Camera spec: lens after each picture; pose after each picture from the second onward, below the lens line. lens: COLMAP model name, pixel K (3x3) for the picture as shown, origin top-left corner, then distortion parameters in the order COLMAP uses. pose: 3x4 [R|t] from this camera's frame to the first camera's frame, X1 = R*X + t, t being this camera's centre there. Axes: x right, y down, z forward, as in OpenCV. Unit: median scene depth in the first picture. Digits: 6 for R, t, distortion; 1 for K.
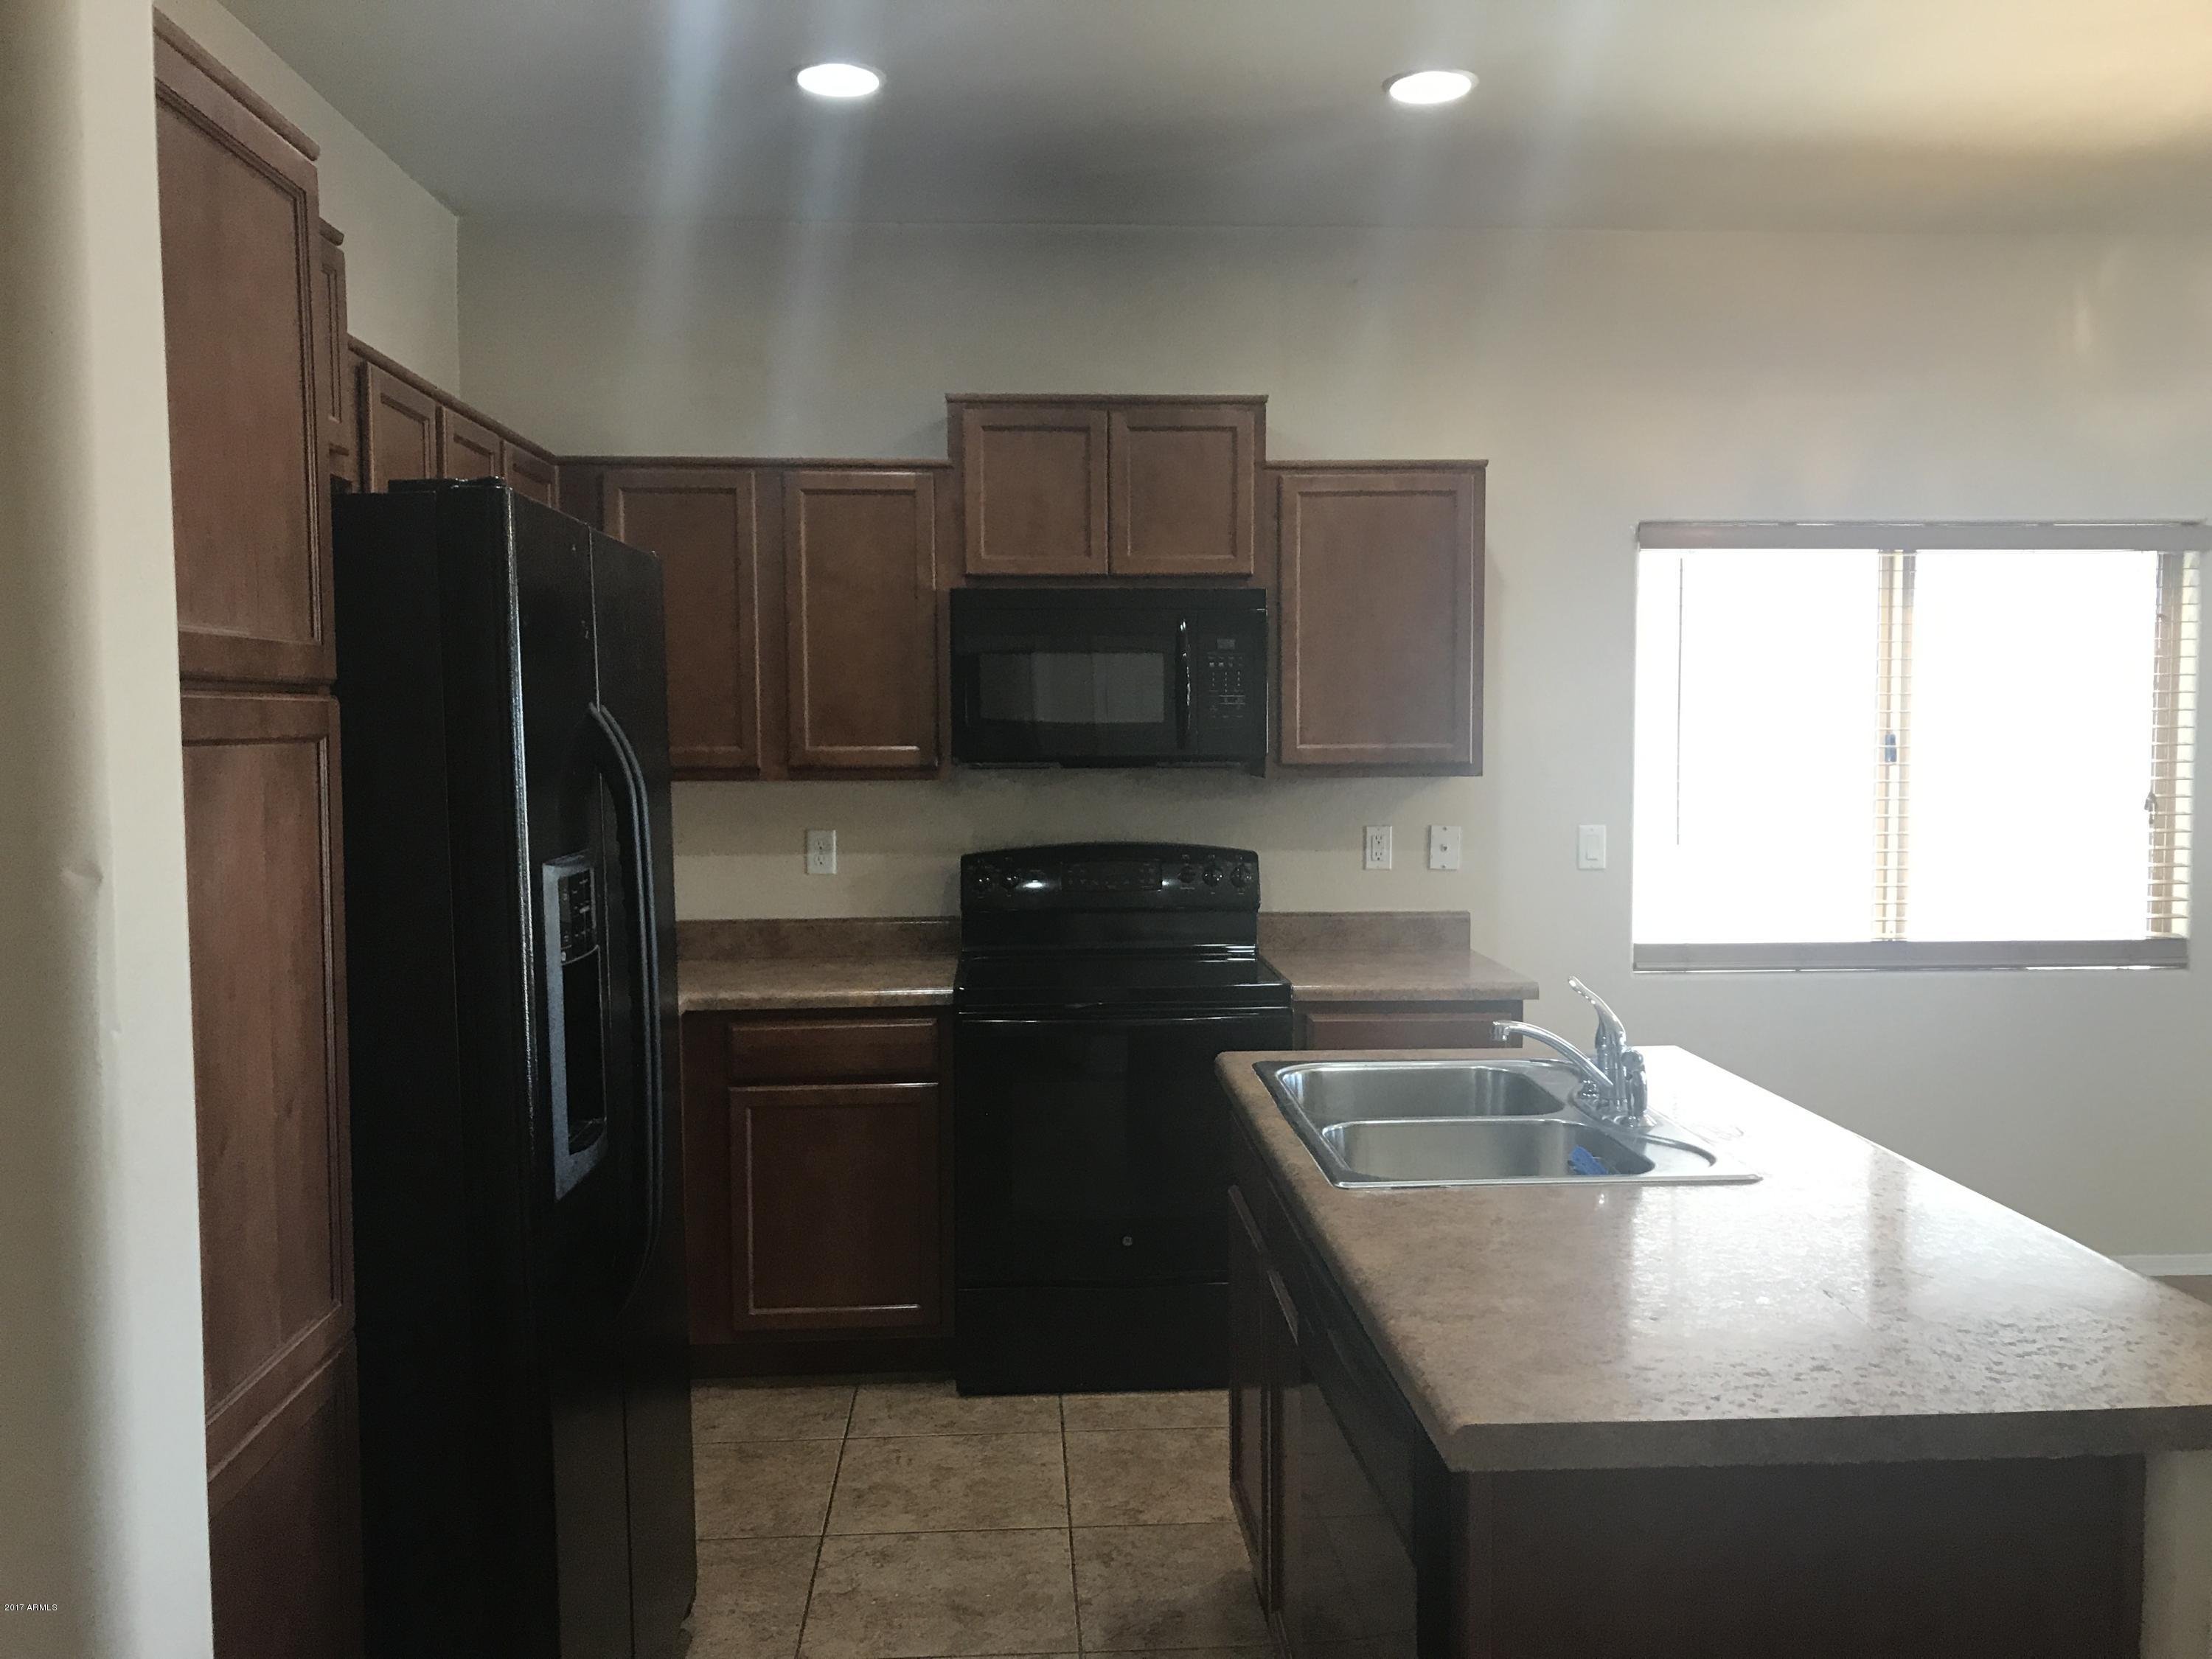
lens RADIAL K [[1884.3, 0, 1106.0], [0, 1884.3, 829.5], [0, 0, 1]] dist [0.007786, 0.008570]
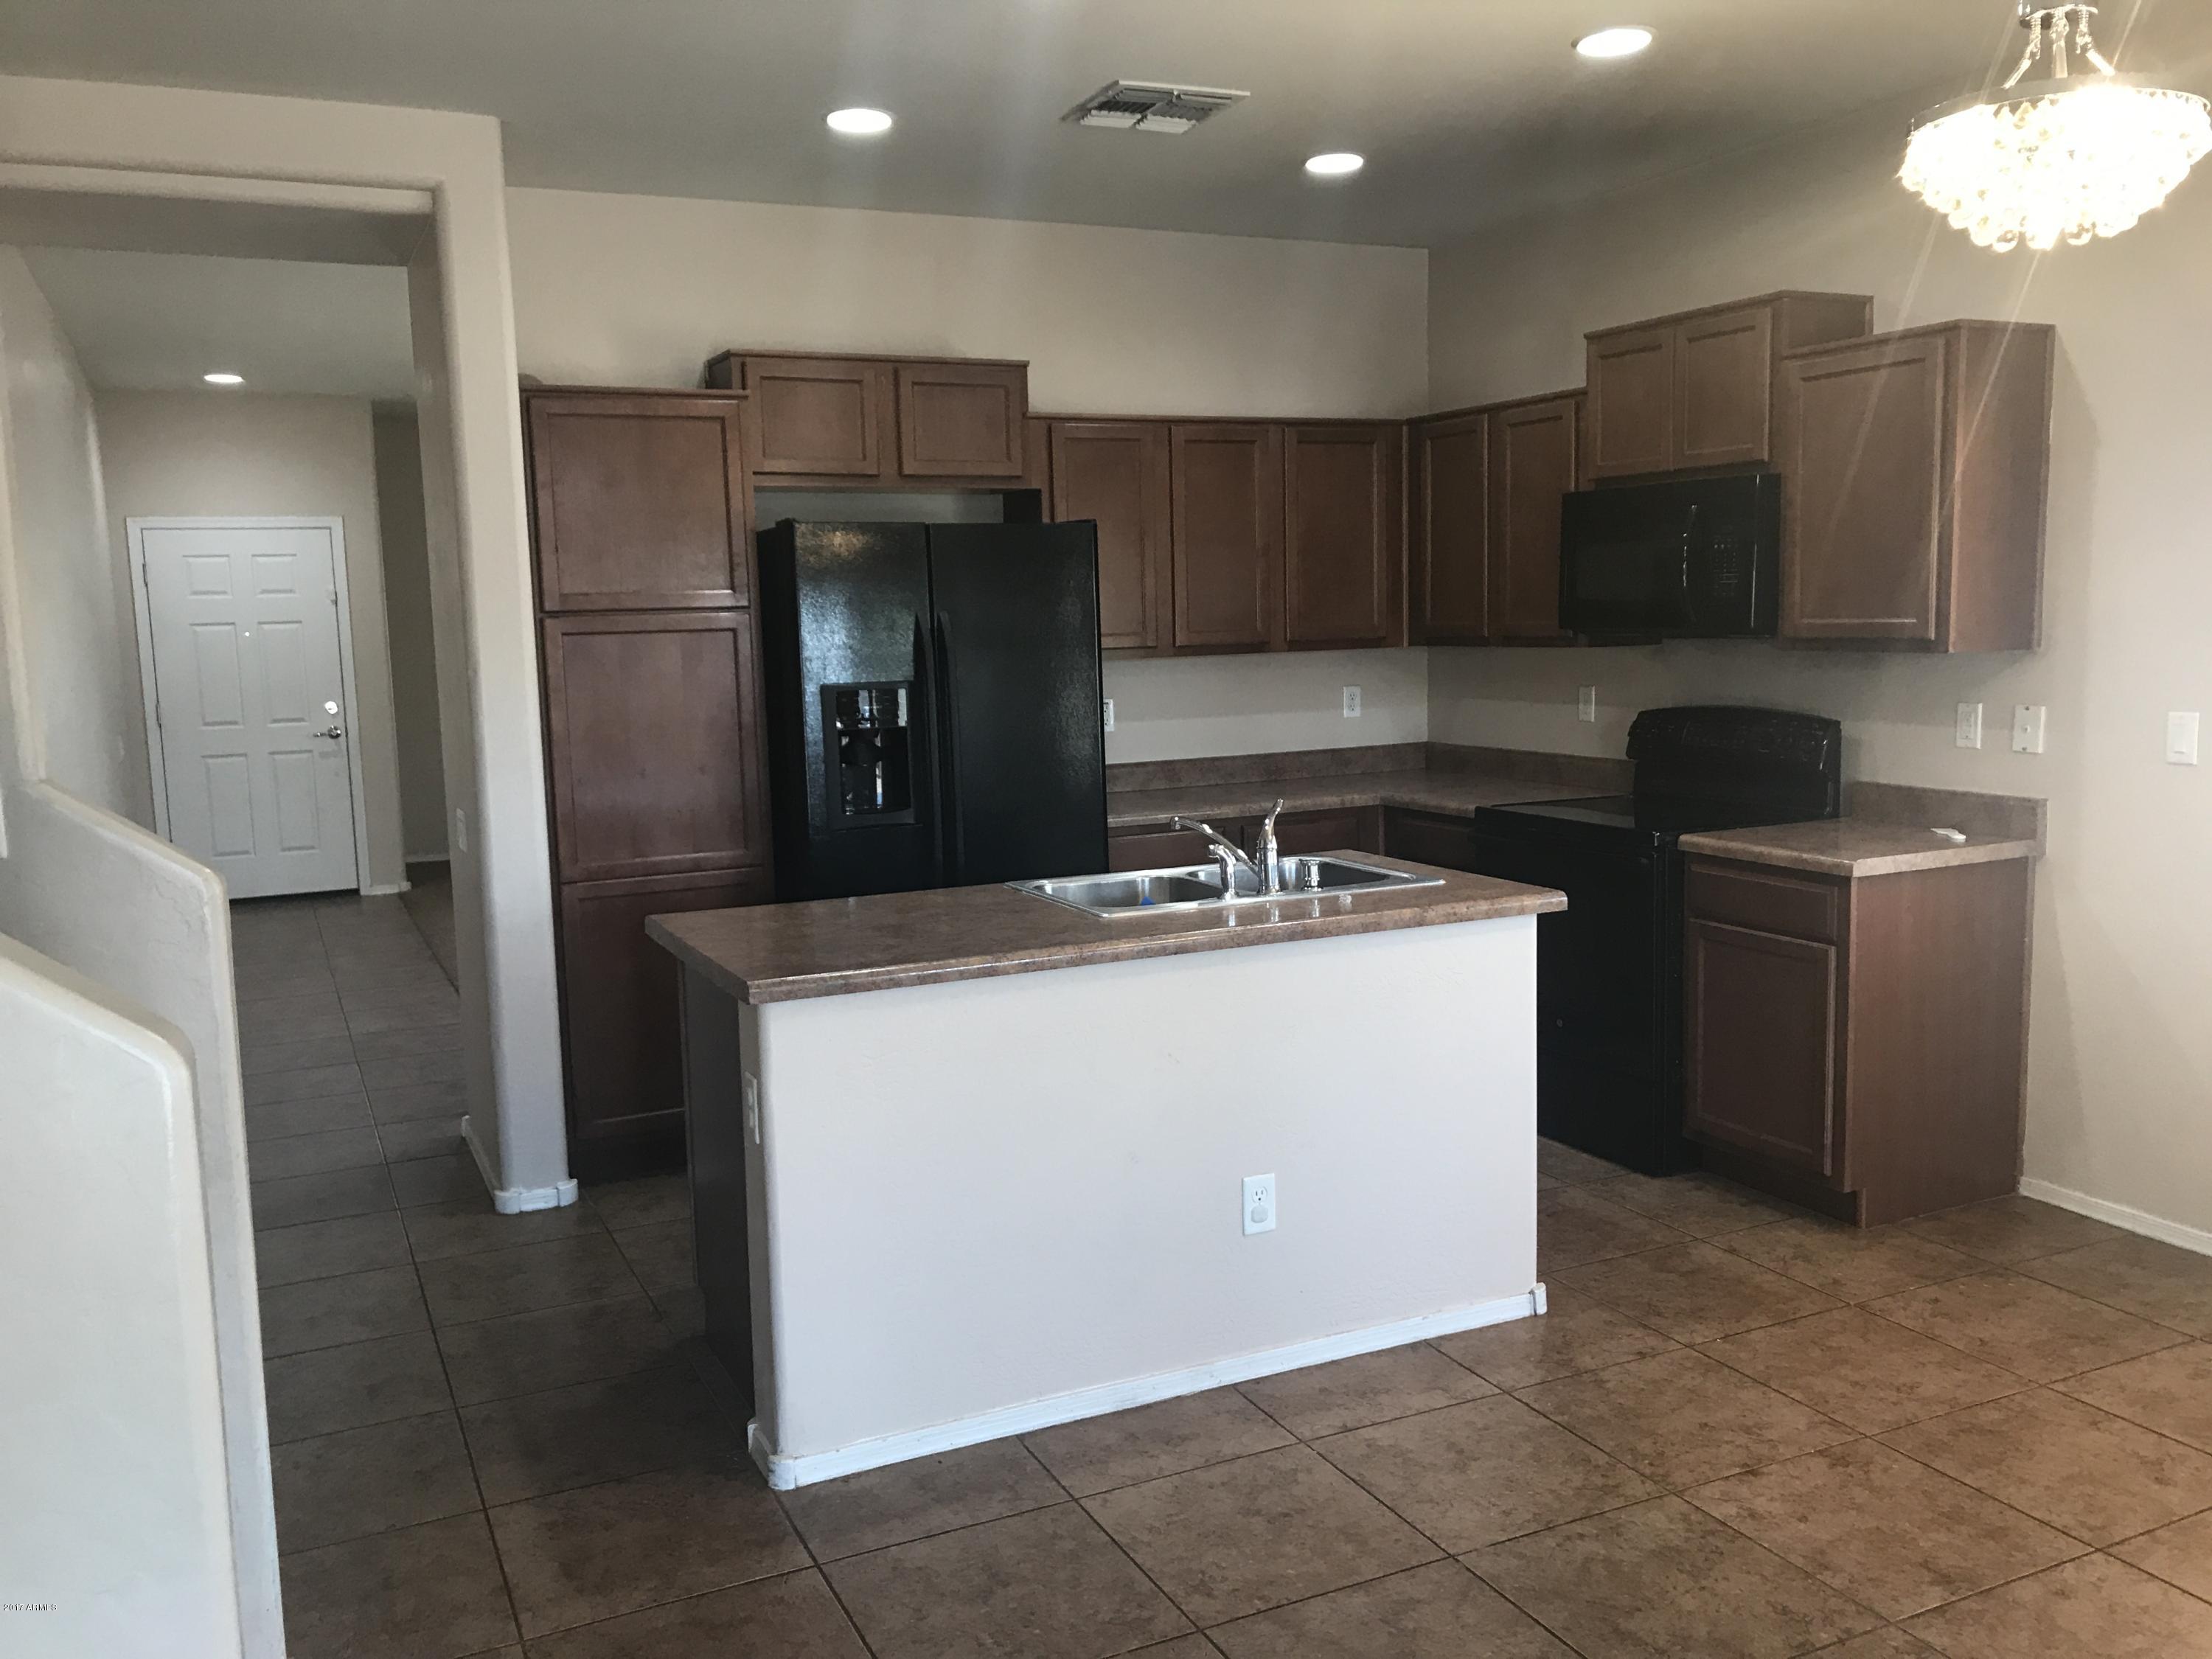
lens RADIAL K [[1824.2, 0, 1106.0], [0, 1824.2, 829.5], [0, 0, 1]] dist [0.004820, 0.008569]
pose [[0.392670, 0.106436, -0.913500, 0.850024], [-0.040618, 0.994318, 0.098393, -0.011707], [0.918782, -0.001531, 0.394762, 0.223886]]
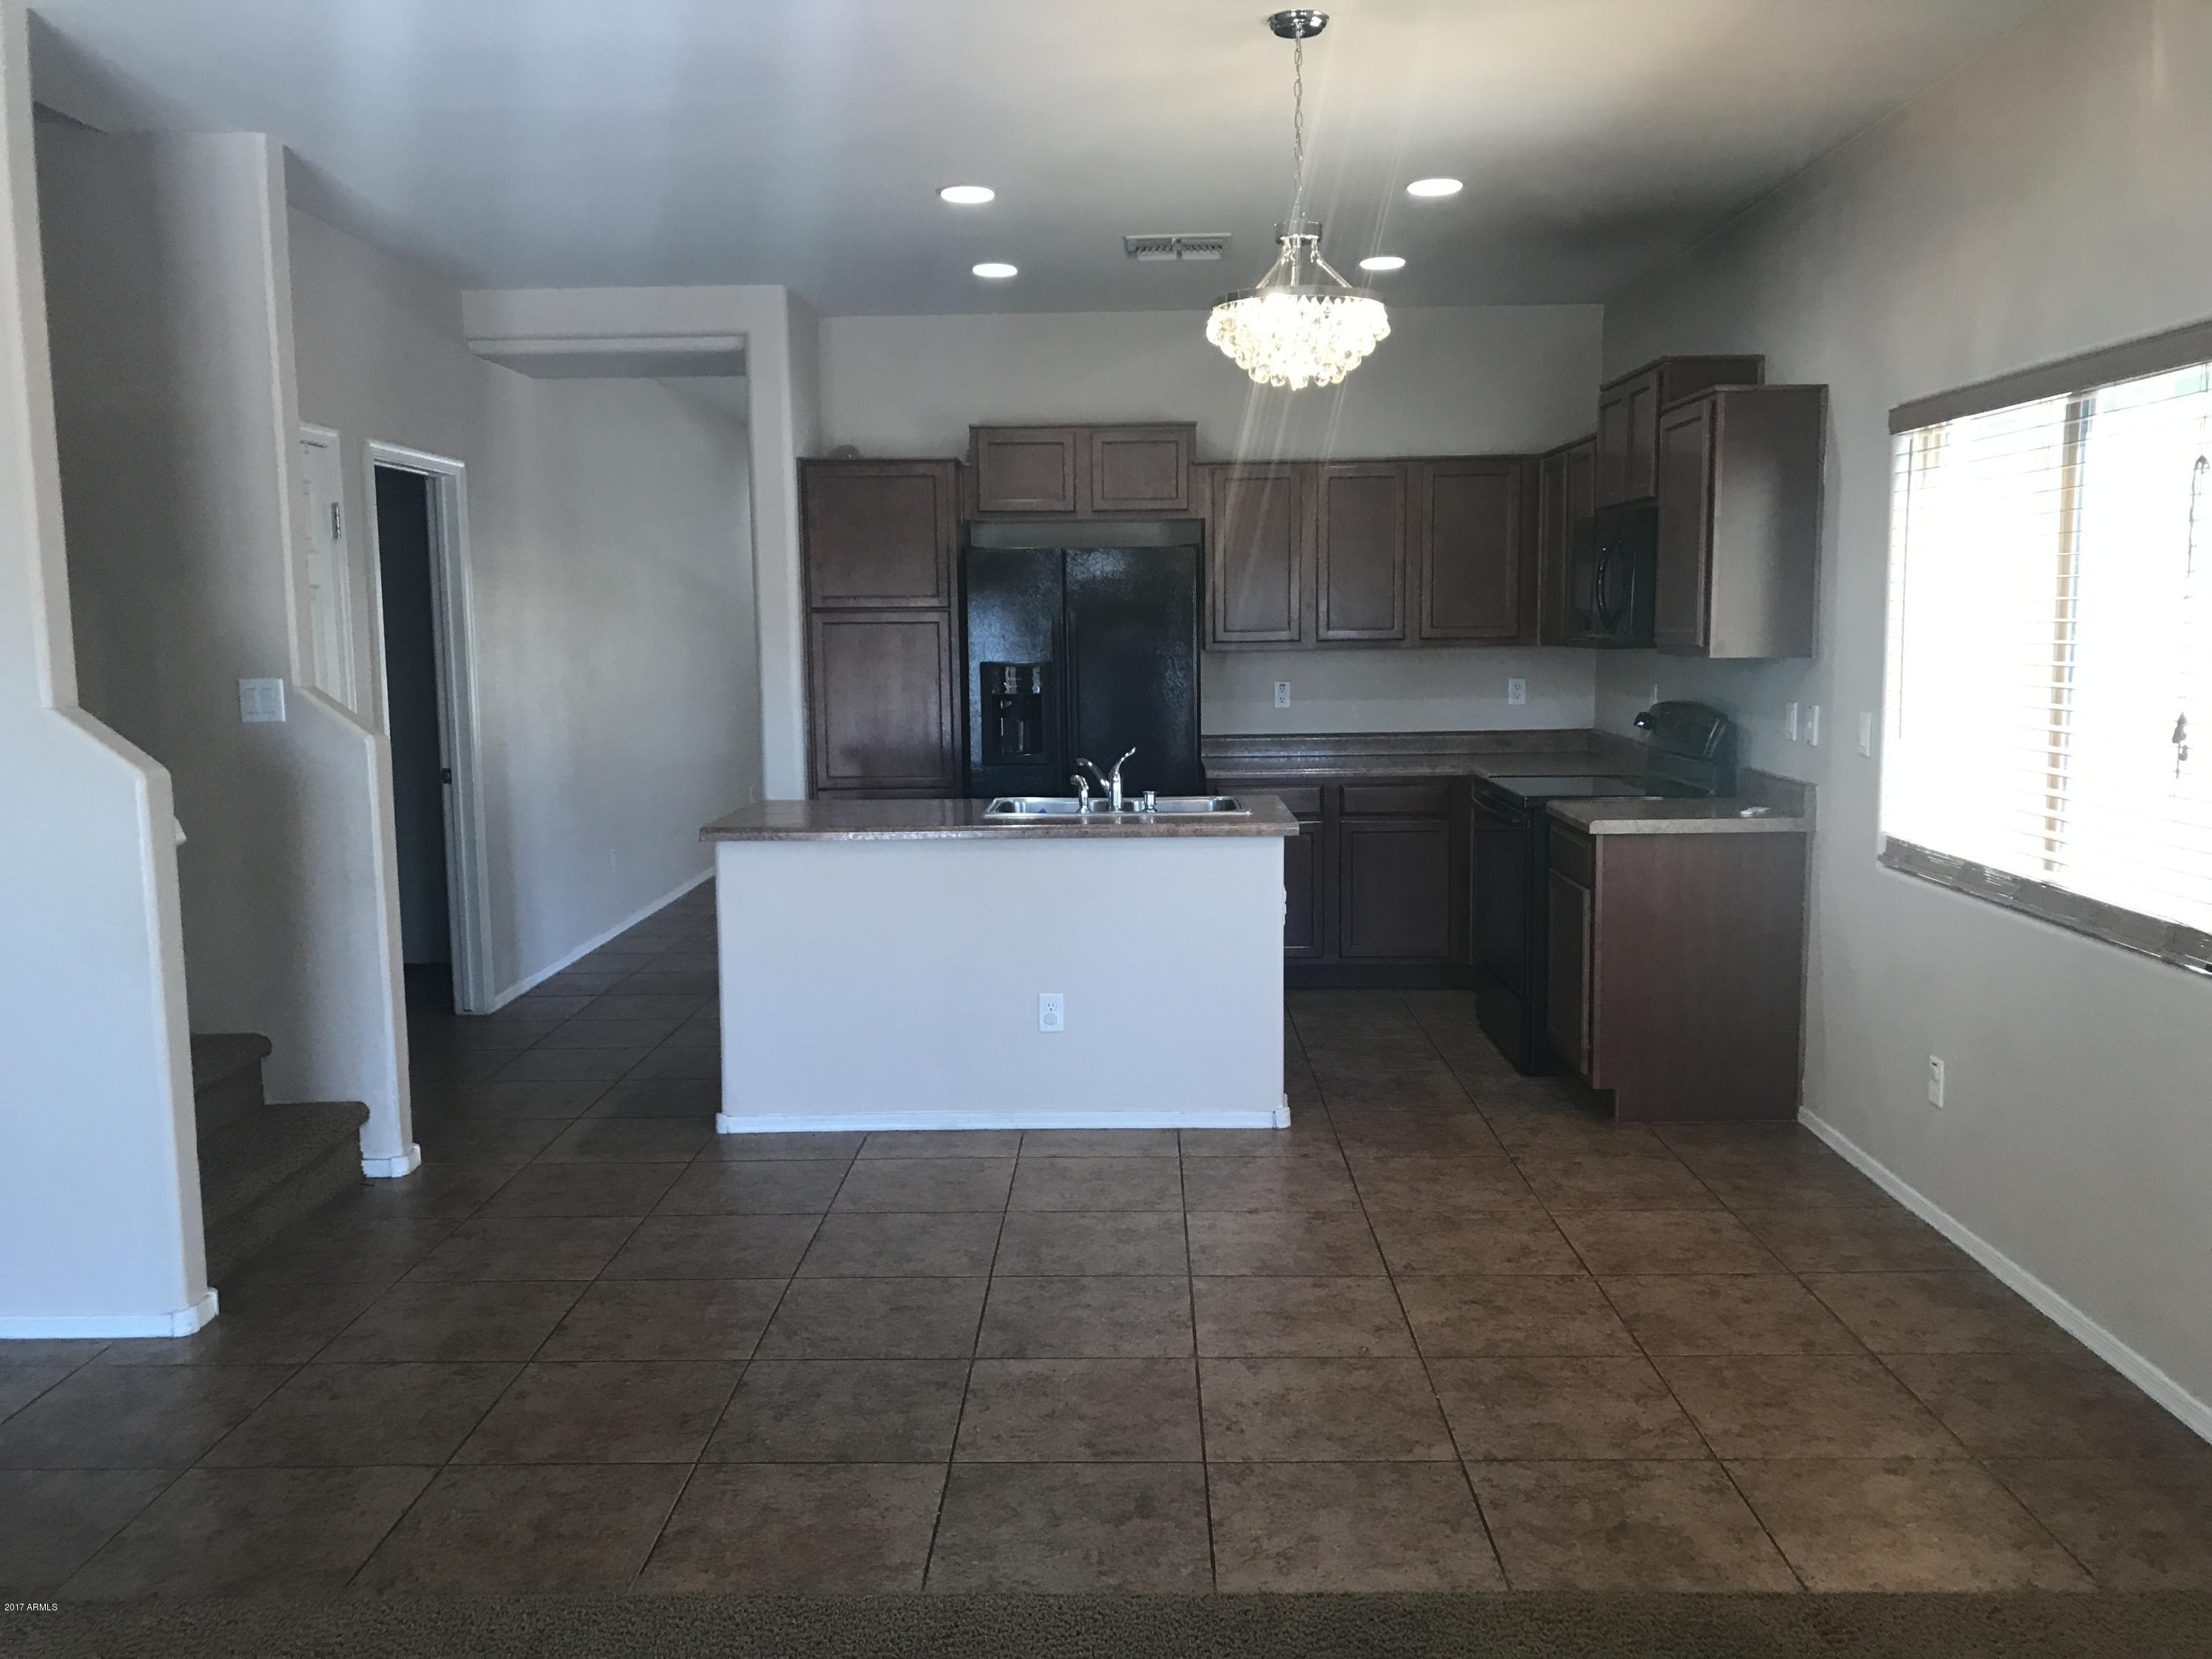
lens RADIAL K [[1805.1, 0, 1106.0], [0, 1805.1, 829.5], [0, 0, 1]] dist [0.087636, 0.000316]
pose [[-0.057765, 0.122511, -0.990785, 1.285057], [-0.056621, 0.990442, 0.125770, -0.040016], [0.996723, 0.063365, -0.050276, 0.654037]]
